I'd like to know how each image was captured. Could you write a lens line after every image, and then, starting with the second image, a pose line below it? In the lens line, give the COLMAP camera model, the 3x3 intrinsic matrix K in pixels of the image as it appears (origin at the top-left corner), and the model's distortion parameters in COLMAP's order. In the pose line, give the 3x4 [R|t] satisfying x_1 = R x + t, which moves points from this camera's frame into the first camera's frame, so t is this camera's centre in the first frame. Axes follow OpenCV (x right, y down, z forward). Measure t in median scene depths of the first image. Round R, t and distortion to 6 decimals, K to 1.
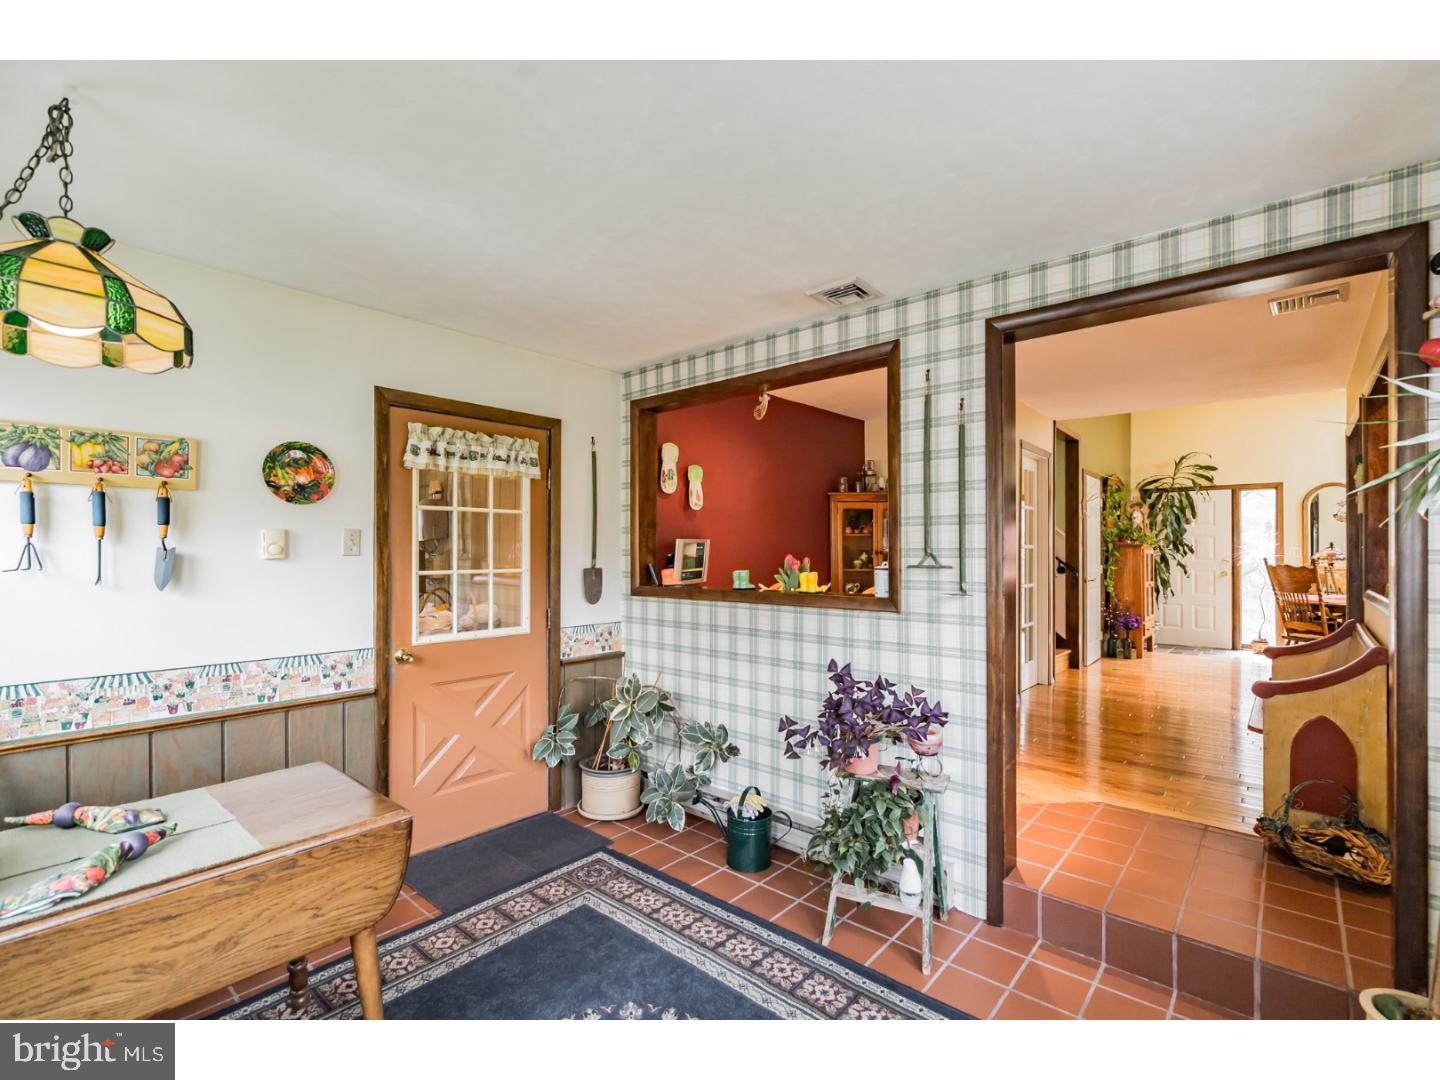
lens RADIAL K [[660.2, 0, 720.0], [0, 660.2, 548.7], [0, 0, 1]] dist [-0.000693, -0.000151]
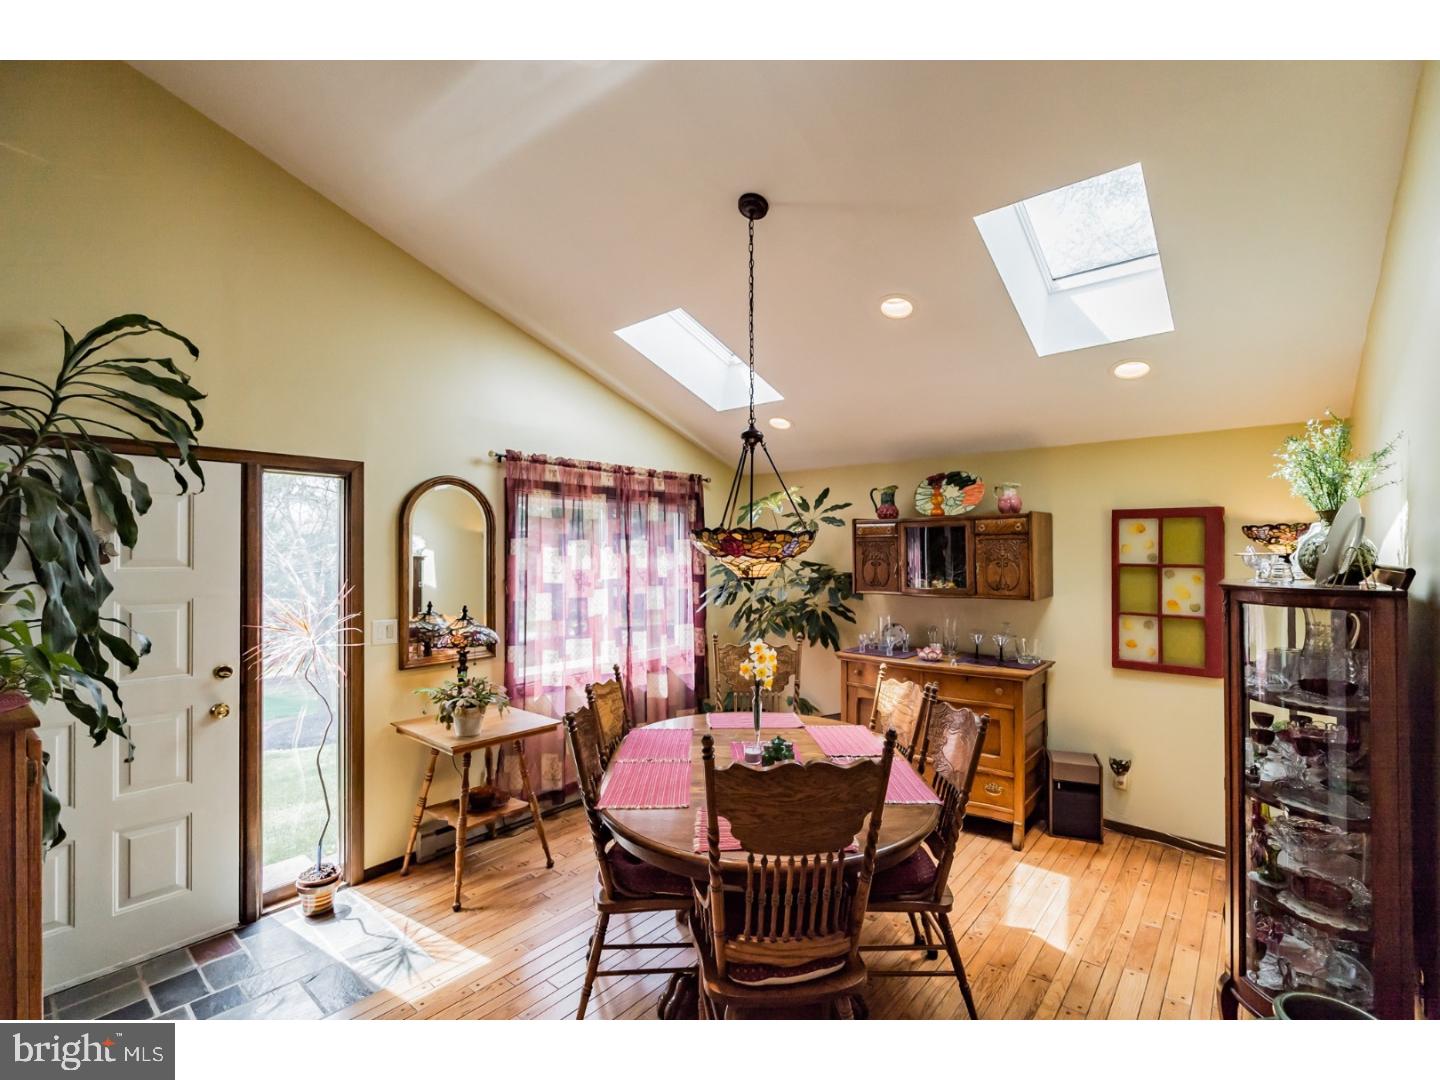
lens RADIAL K [[660.2, 0, 720.0], [0, 660.2, 548.7], [0, 0, 1]] dist [-0.000693, -0.000151]
pose [[-0.027247, 0.010206, 0.999577, 0.422676], [0.003619, 0.999942, -0.010111, -0.041220], [-0.999622, 0.003342, -0.027282, 0.758436]]
